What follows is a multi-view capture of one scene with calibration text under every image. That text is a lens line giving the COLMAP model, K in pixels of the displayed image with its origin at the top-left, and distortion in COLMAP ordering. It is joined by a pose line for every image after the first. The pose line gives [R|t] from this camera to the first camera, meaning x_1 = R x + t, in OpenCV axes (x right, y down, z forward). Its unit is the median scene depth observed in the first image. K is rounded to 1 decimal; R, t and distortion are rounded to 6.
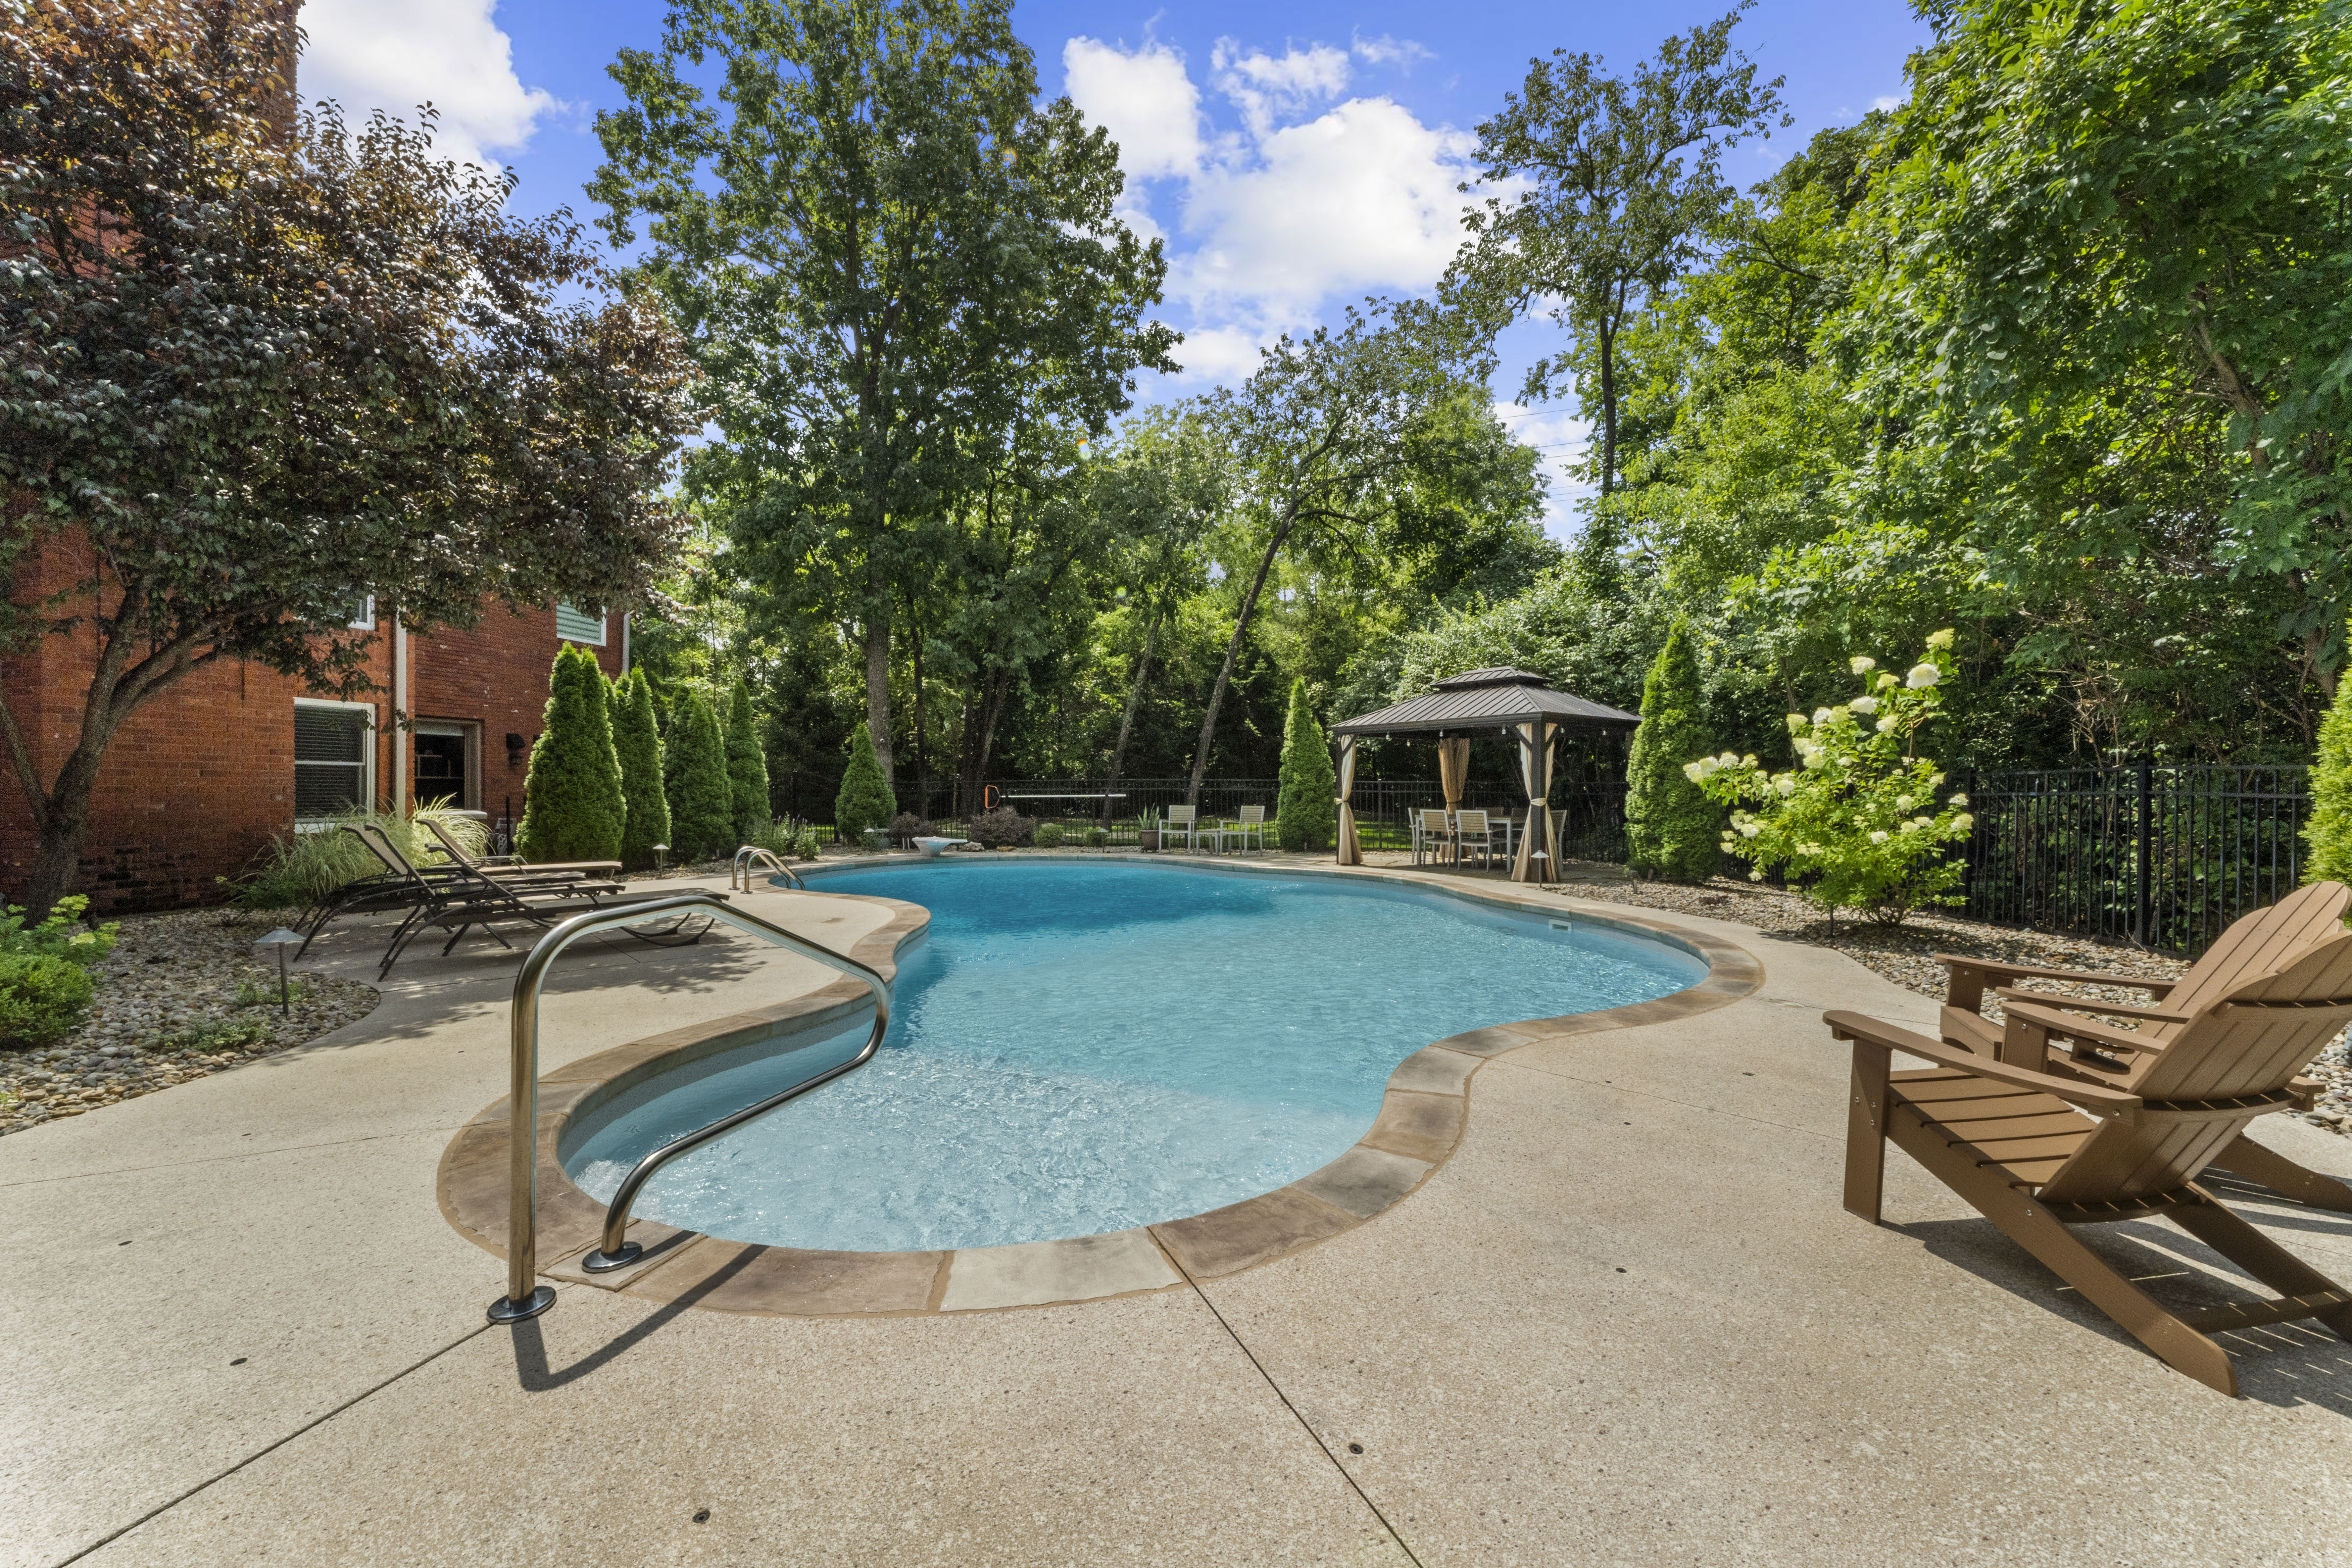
lens RADIAL K [[937.3, 0, 1177.9], [0, 937.3, 793.6], [0, 0, 1]] dist [0.002269, -0.000006]
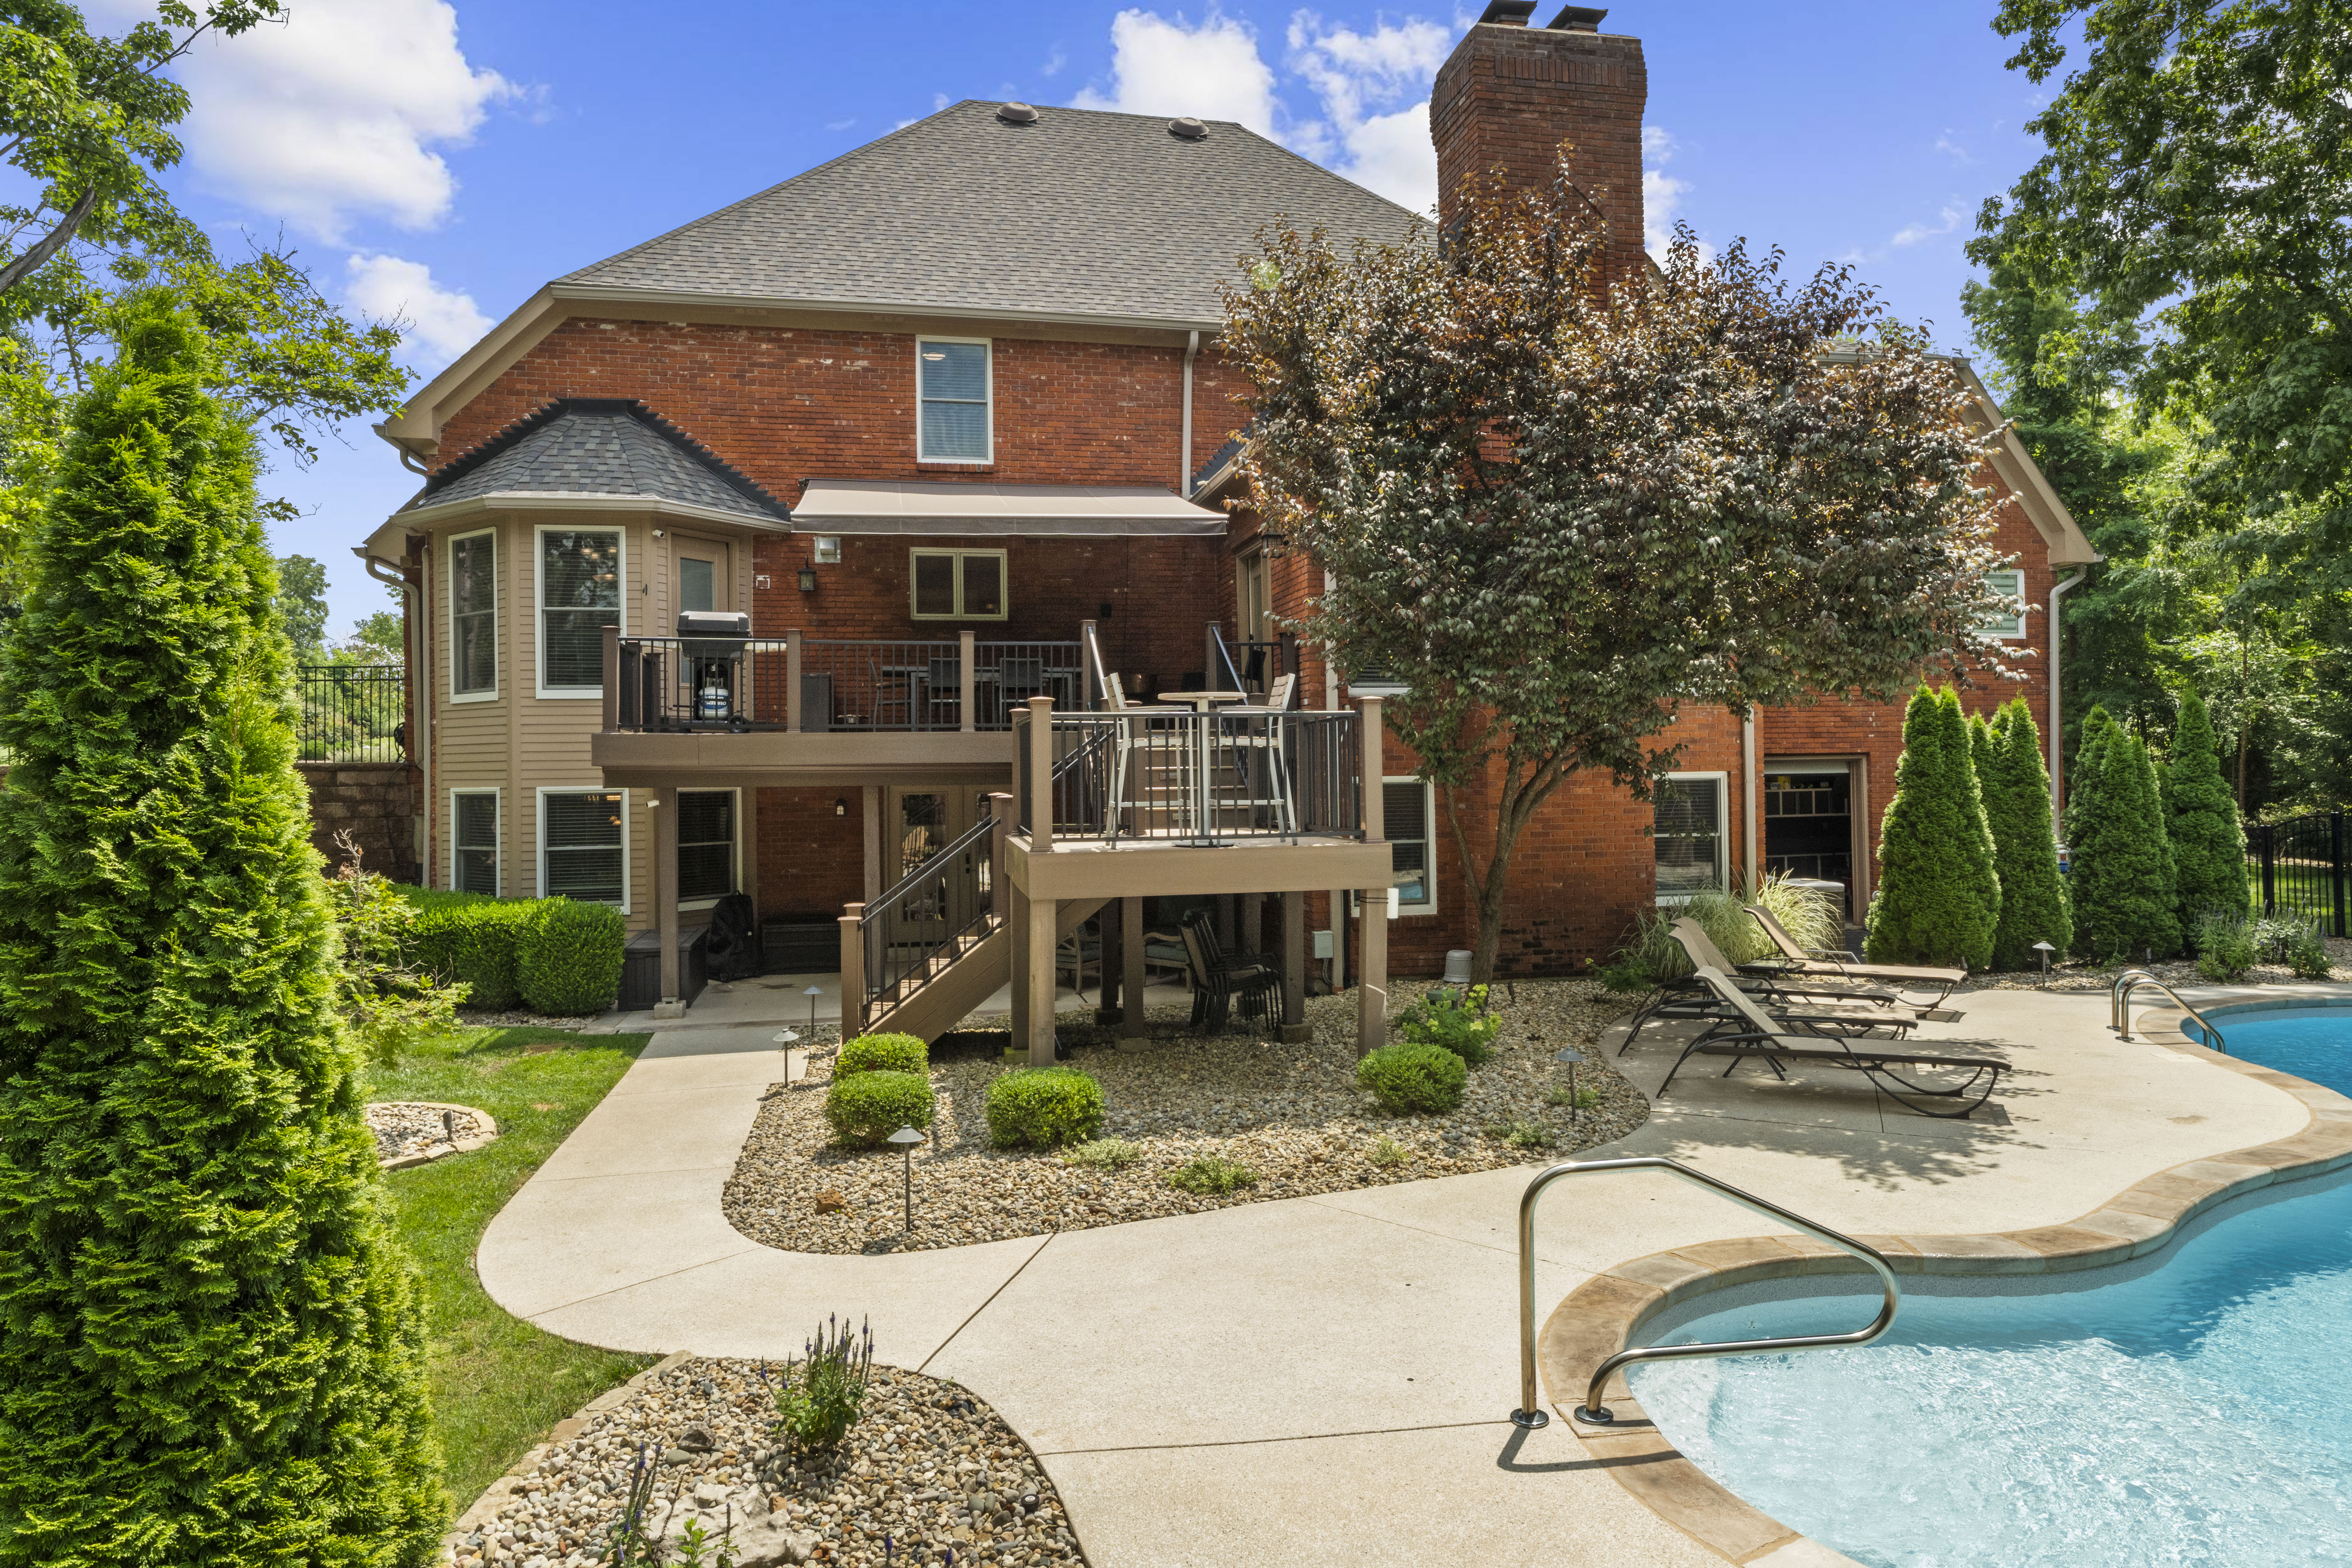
lens RADIAL K [[1382.6, 0, 1150.2], [0, 1382.6, 750.3], [0, 0, 1]] dist [-0.005402, -0.002477]
pose [[0.383732, -0.021234, -0.923201, 0.172989], [0.005732, 0.999771, -0.020613, -0.073709], [0.923427, 0.002618, 0.383765, -0.063329]]
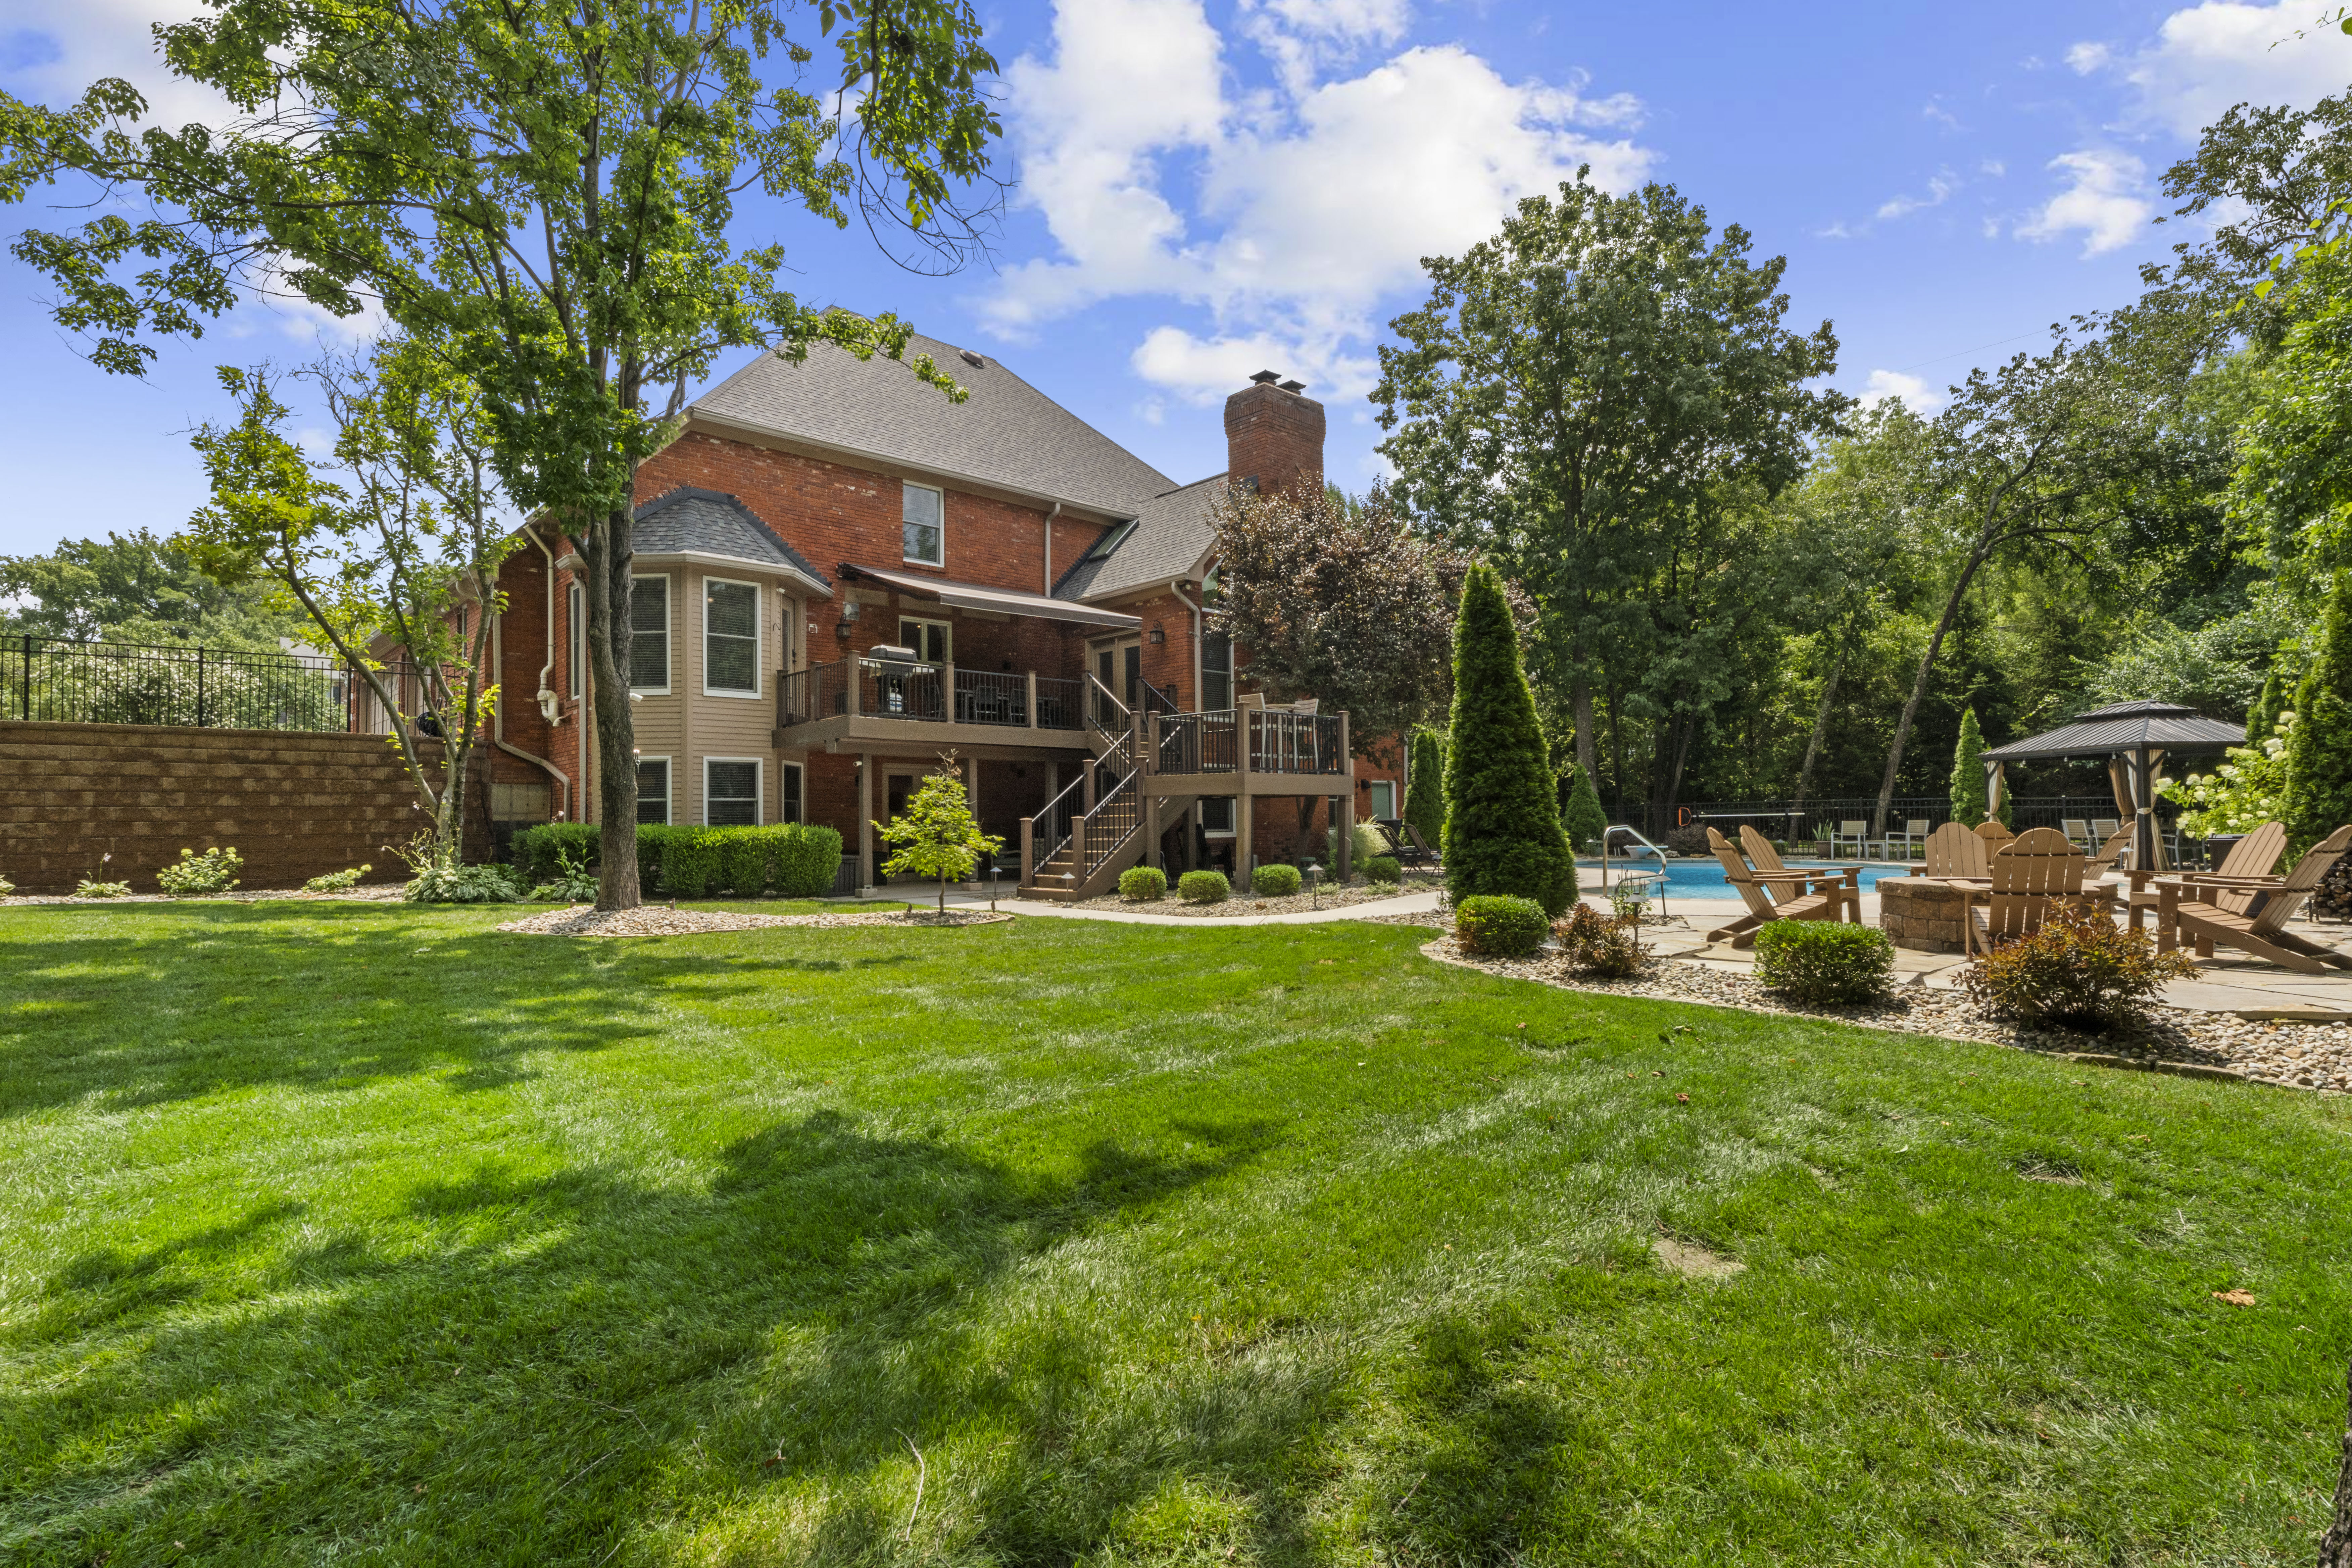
lens RADIAL K [[1136.4, 0, 1168.2], [0, 1136.4, 778.2], [0, 0, 1]] dist [-0.003338, -0.000669]
pose [[0.817170, -0.030260, -0.575602, 0.157744], [0.006140, 0.999021, -0.043804, 0.020271], [0.576364, 0.032261, 0.816556, -0.892479]]
